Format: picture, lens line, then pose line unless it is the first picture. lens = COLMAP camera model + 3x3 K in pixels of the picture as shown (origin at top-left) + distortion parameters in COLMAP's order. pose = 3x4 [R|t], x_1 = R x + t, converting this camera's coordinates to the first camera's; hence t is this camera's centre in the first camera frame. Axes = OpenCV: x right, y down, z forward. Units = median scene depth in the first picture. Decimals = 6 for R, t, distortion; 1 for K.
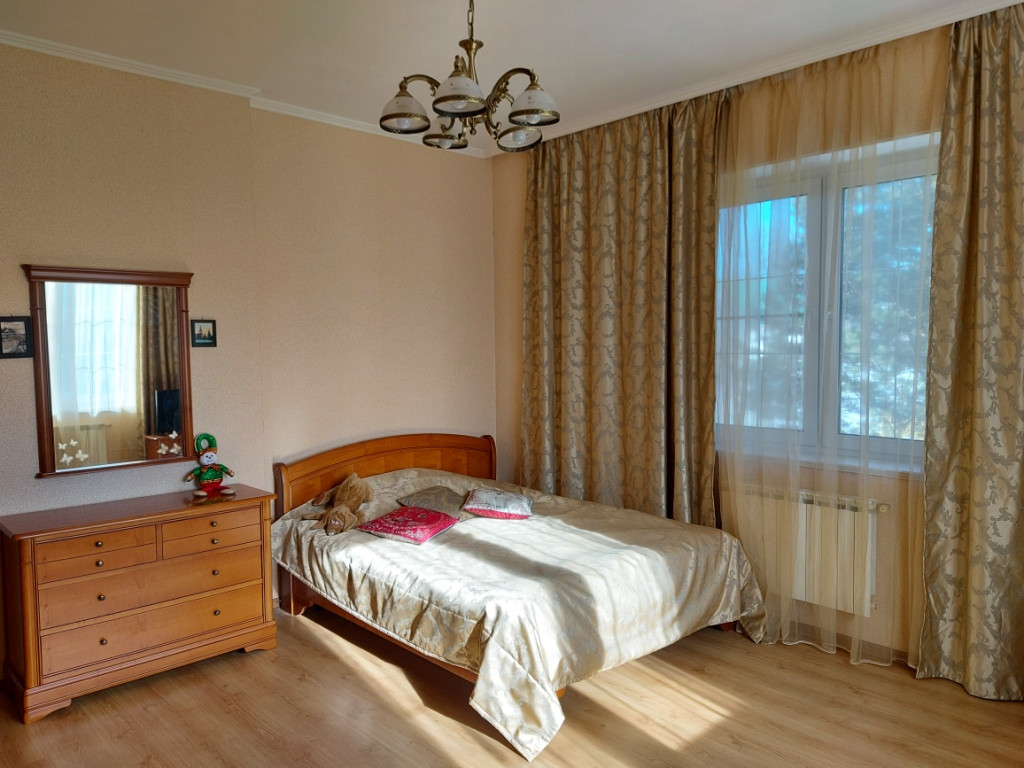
lens RADIAL K [[740.4, 0, 512.2], [0, 740.4, 384.5], [0, 0, 1]] dist [0.071531, -0.063500]
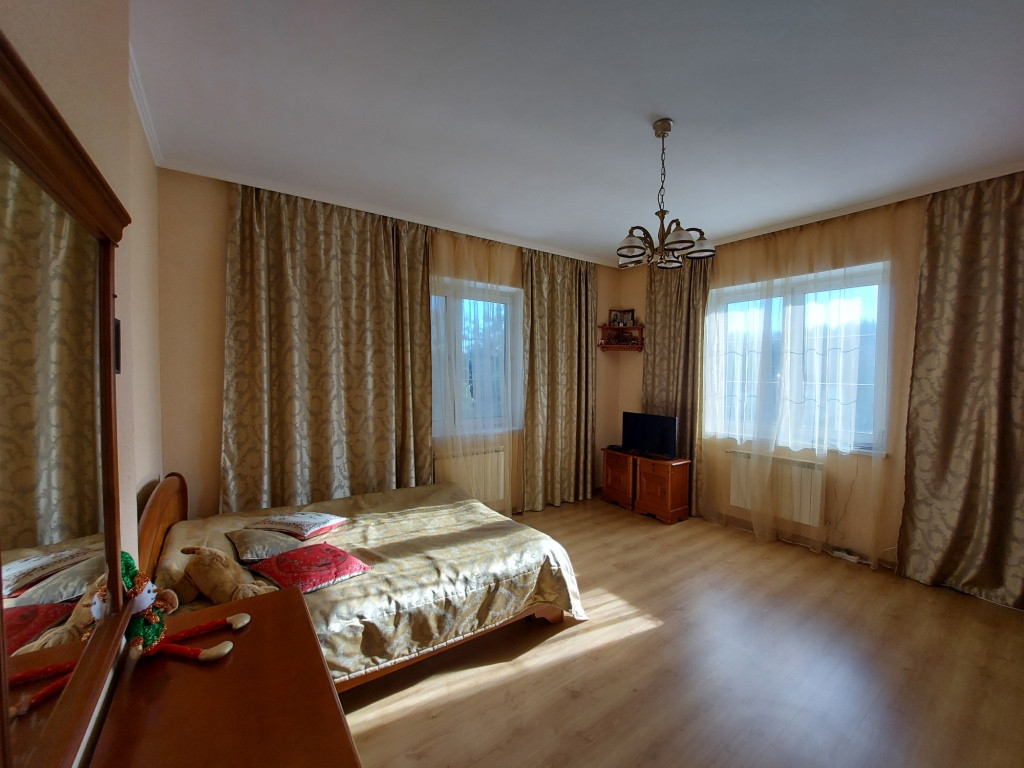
lens RADIAL K [[409.4, 0, 518.5], [0, 409.4, 379.5], [0, 0, 1]] dist [-0.013498, -0.000695]
pose [[0.143783, -0.011472, 0.989543, -0.672850], [0.048579, 0.998809, 0.004521, -0.040032], [-0.988416, 0.047421, 0.144169, 0.739367]]
